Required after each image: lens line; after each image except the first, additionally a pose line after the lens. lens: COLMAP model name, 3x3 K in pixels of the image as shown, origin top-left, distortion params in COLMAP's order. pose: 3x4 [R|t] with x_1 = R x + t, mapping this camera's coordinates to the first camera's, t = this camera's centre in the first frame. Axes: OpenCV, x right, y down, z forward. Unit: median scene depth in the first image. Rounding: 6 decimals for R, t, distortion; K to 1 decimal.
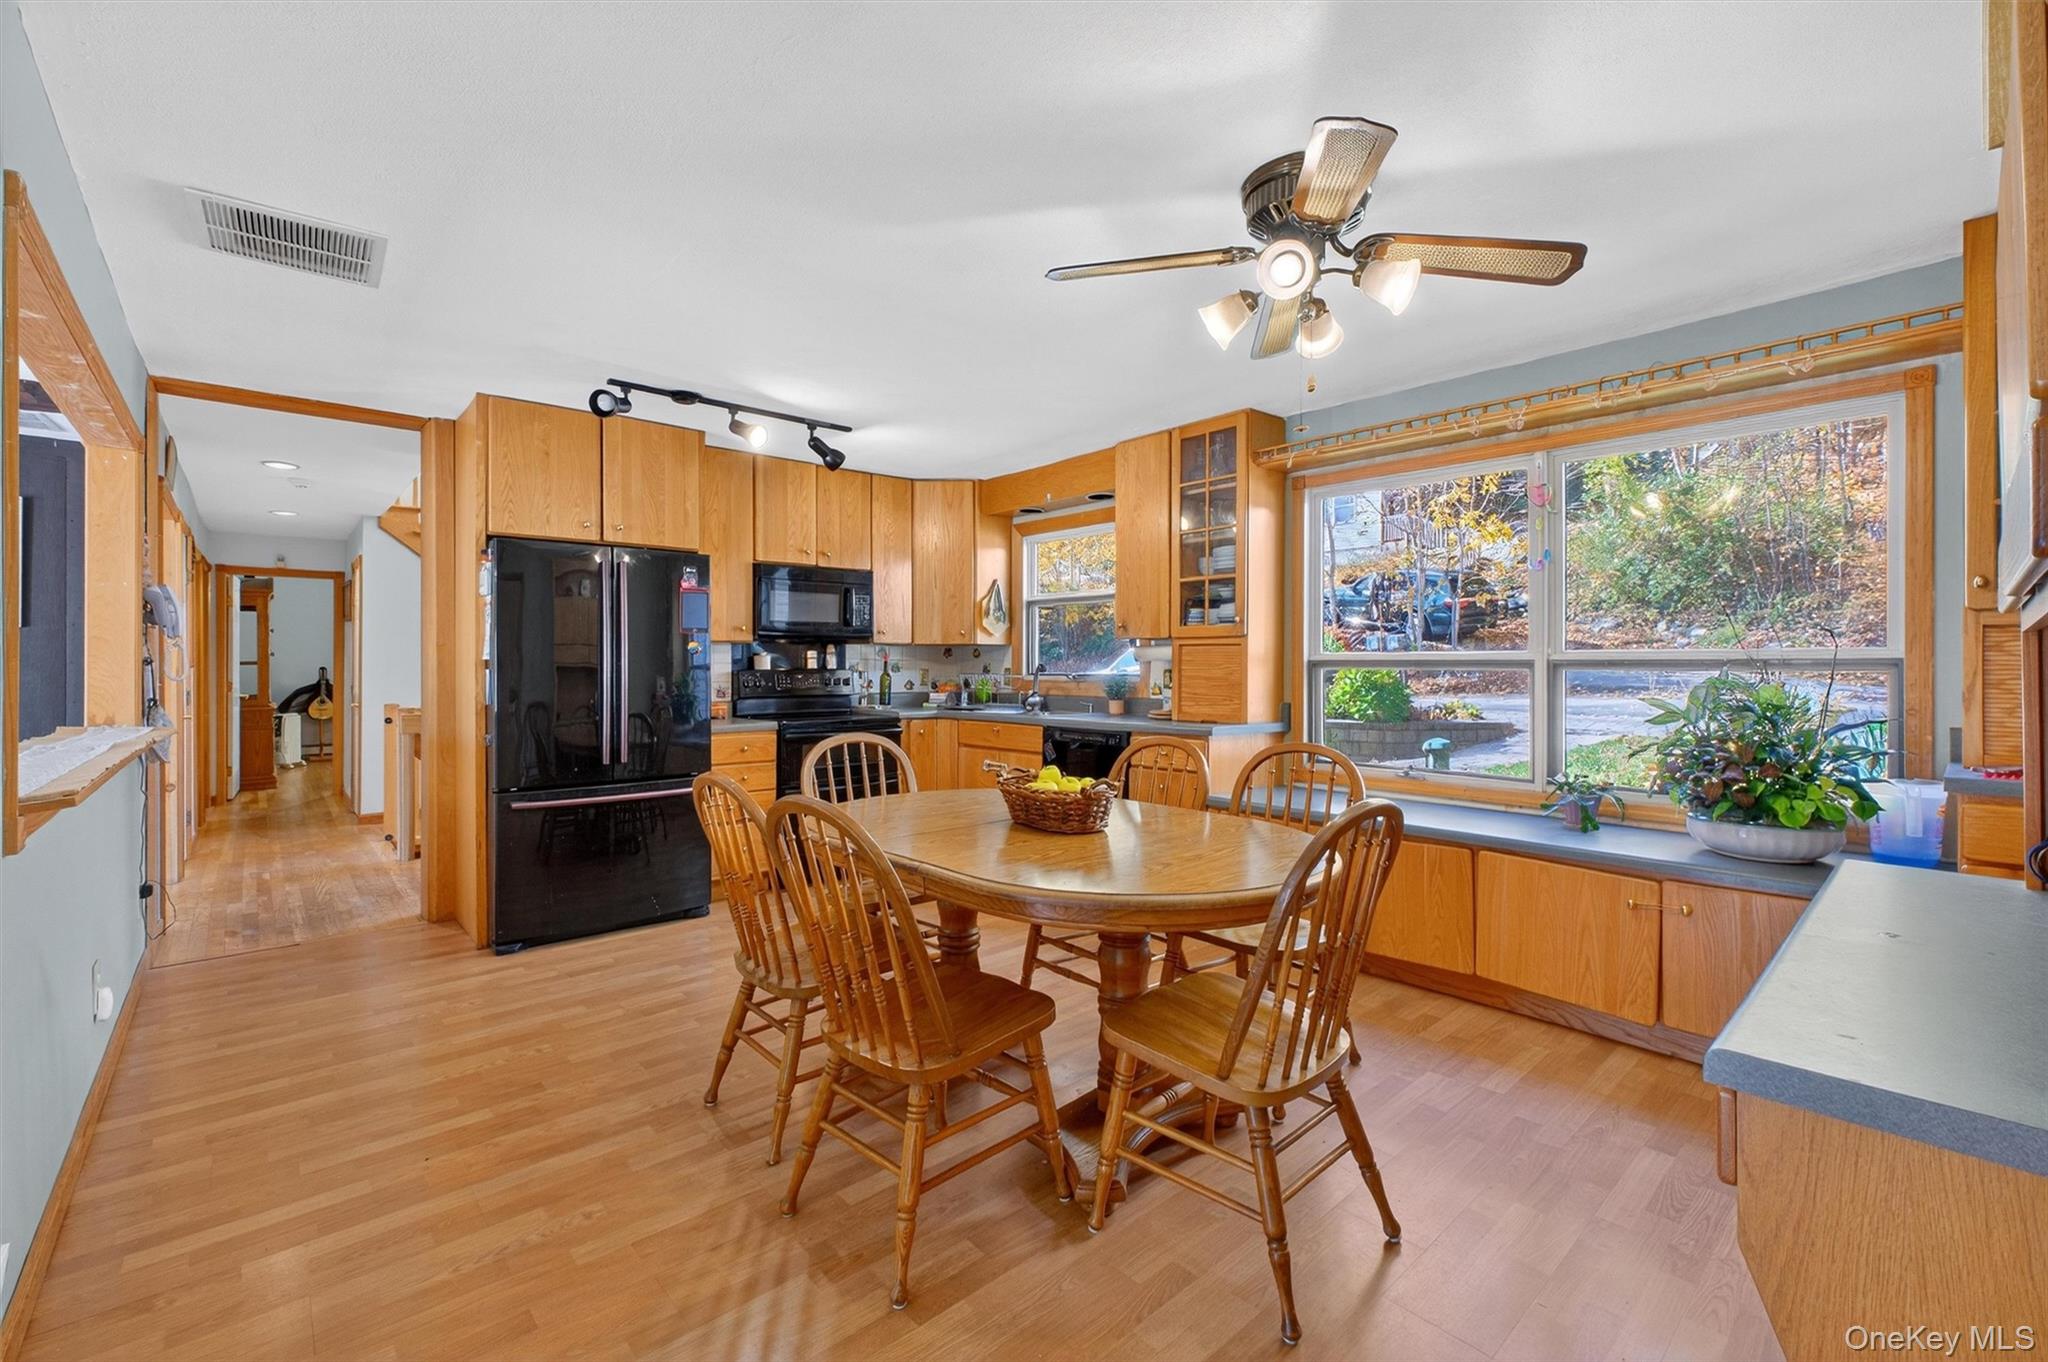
lens RADIAL K [[860.5, 0, 1029.5], [0, 860.5, 651.8], [0, 0, 1]] dist [0.000135, 0.000042]
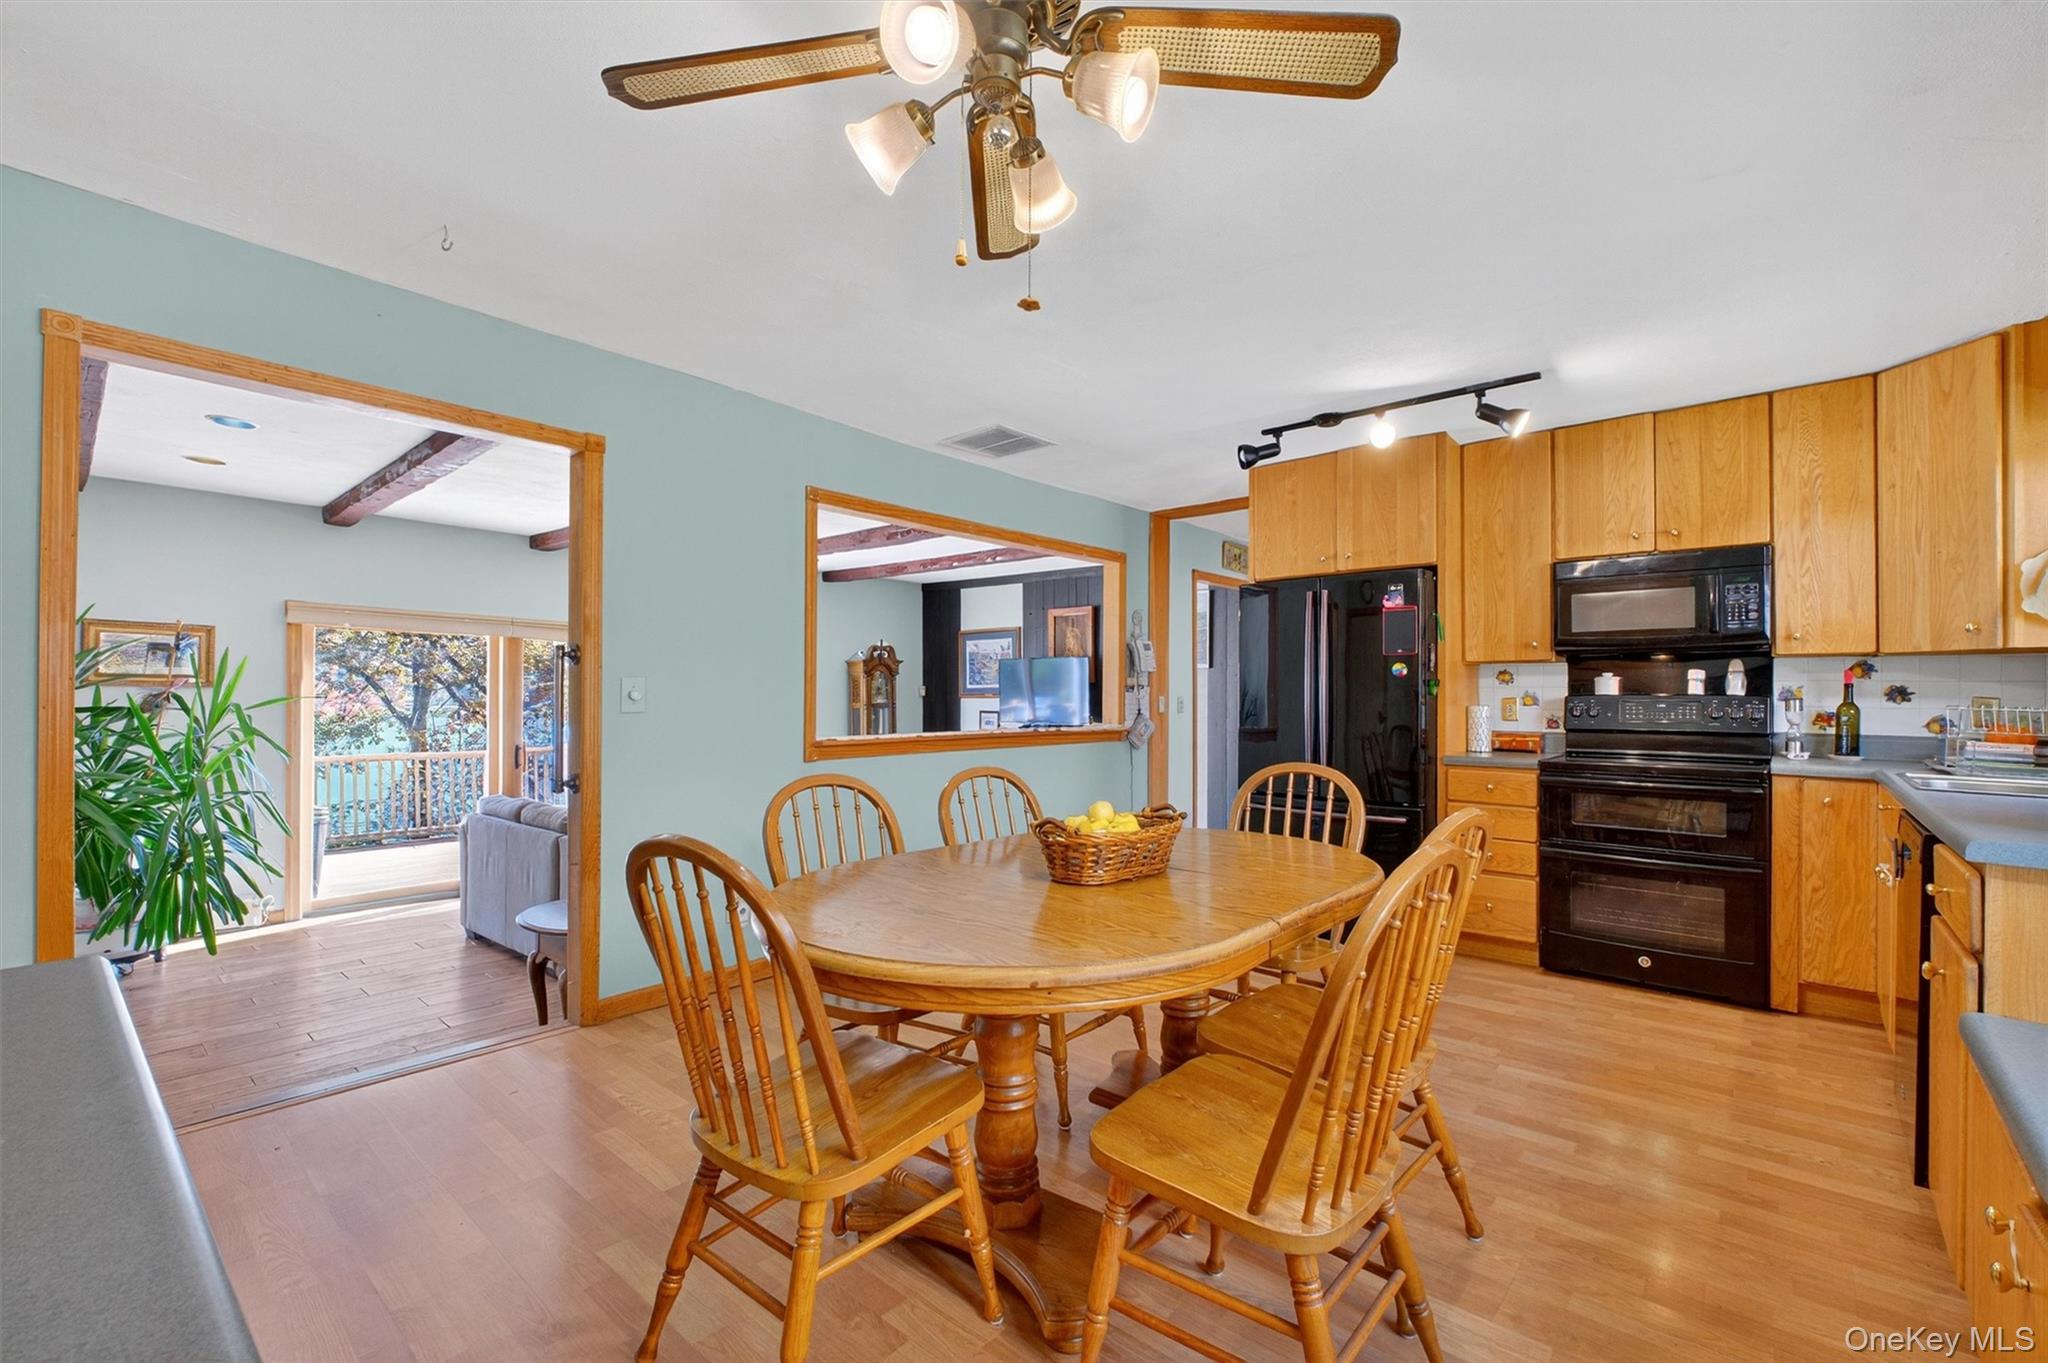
lens RADIAL K [[870.3, 0, 1038.9], [0, 870.3, 688.0], [0, 0, 1]] dist [-0.000277, 0.000239]
pose [[0.118122, -0.002618, -0.992996, 0.419495], [0.008223, 0.999965, -0.001658, 0.011155], [0.992965, -0.007970, 0.118140, 0.403664]]
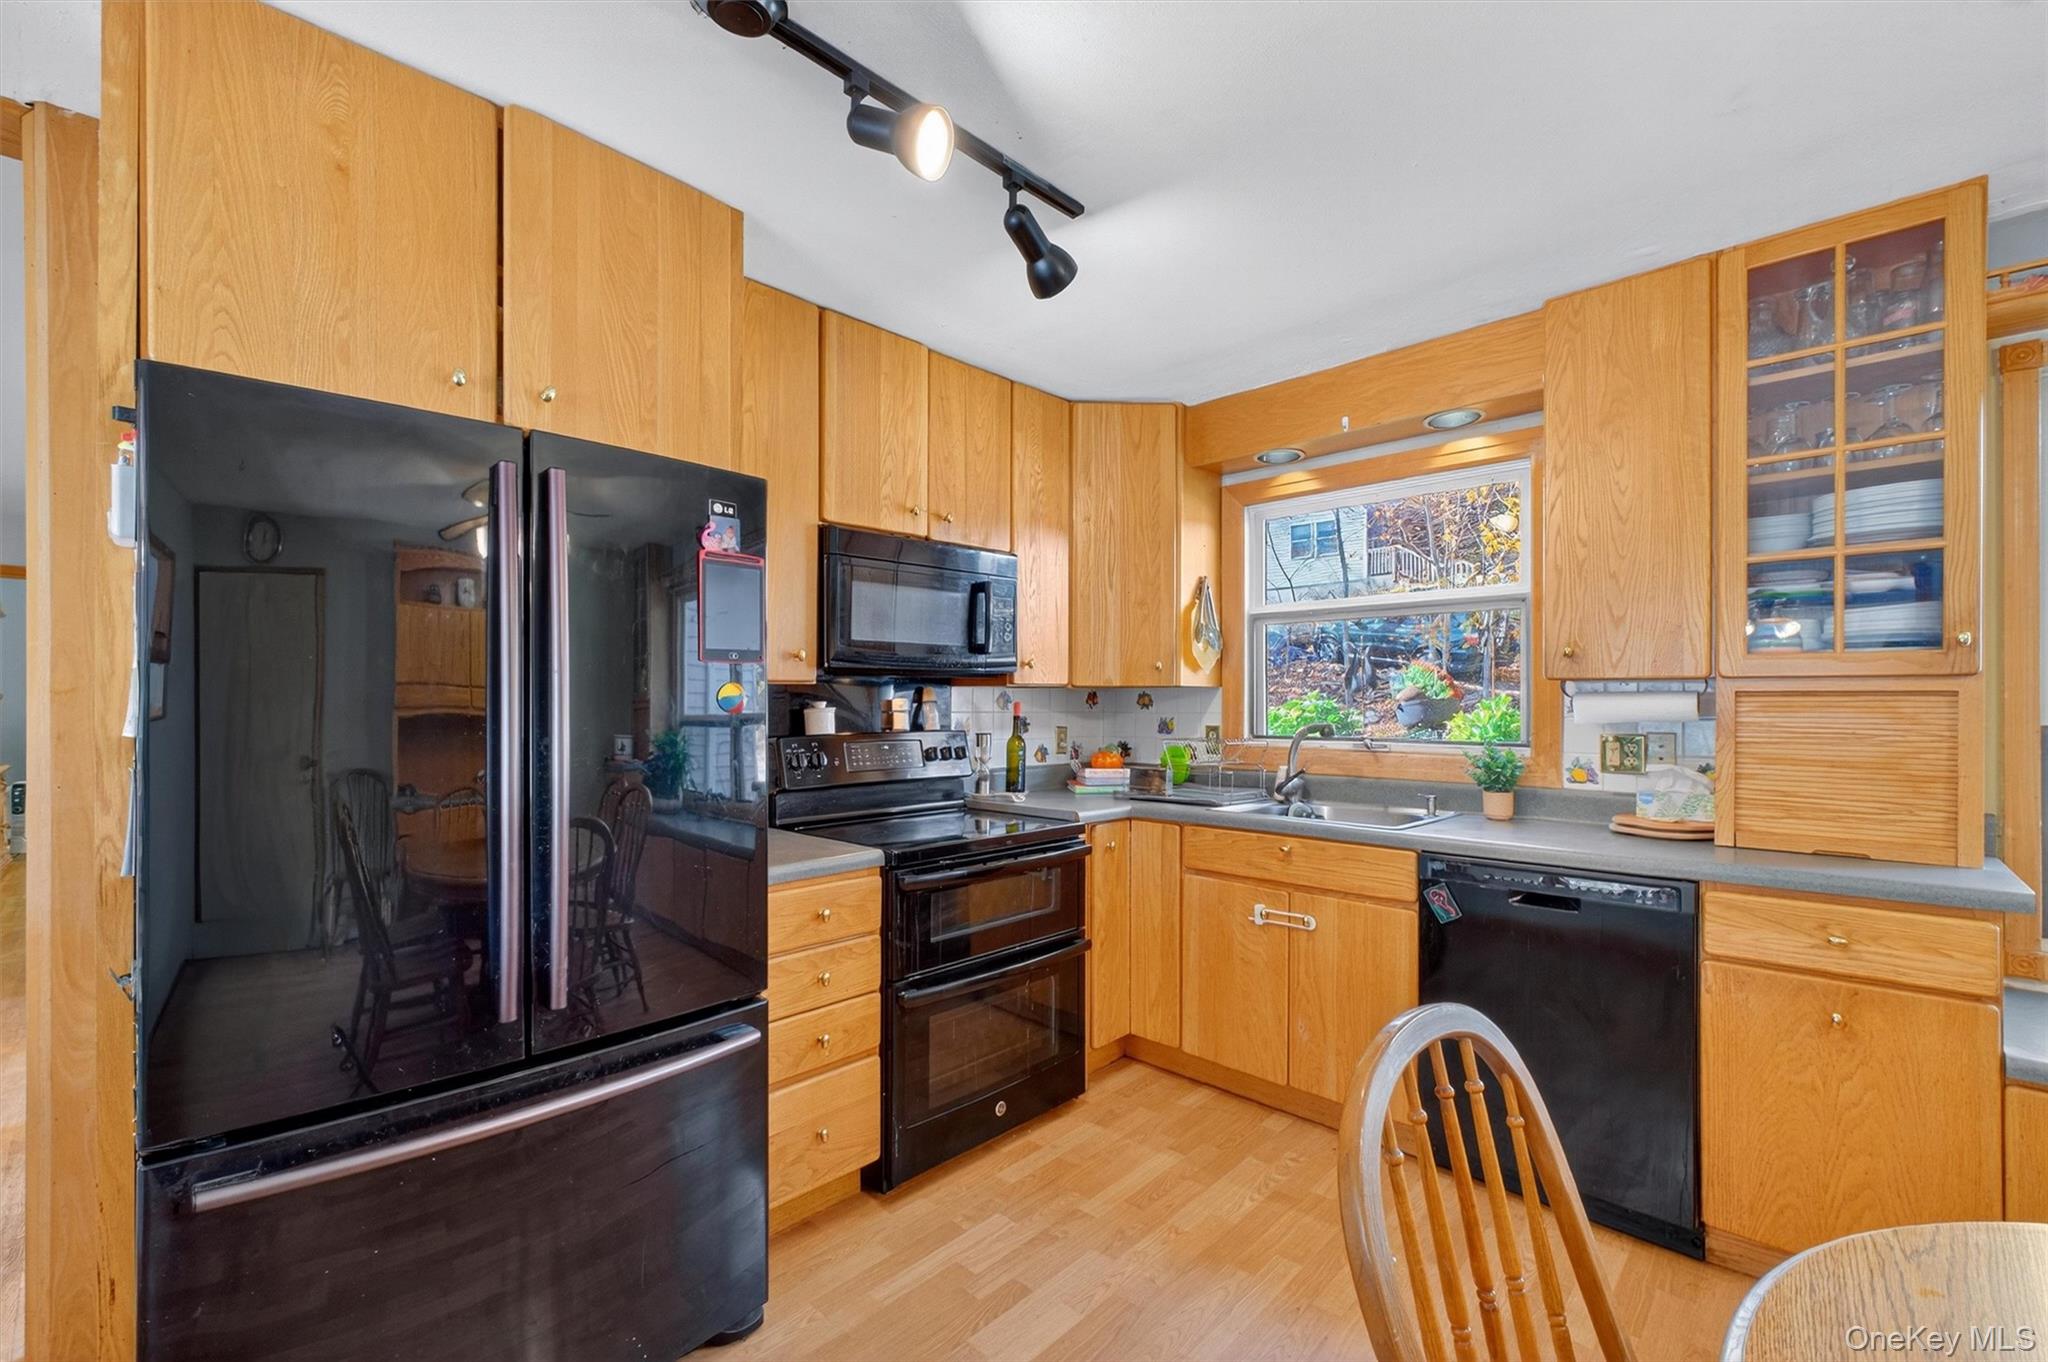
lens RADIAL K [[870.3, 0, 1038.9], [0, 870.3, 687.5], [0, 0, 1]] dist [-0.000277, 0.000239]
pose [[0.996291, 0.003278, 0.085988, -0.227521], [-0.003165, 0.999994, -0.001455, -0.007514], [-0.085992, 0.001177, 0.996295, 0.465005]]
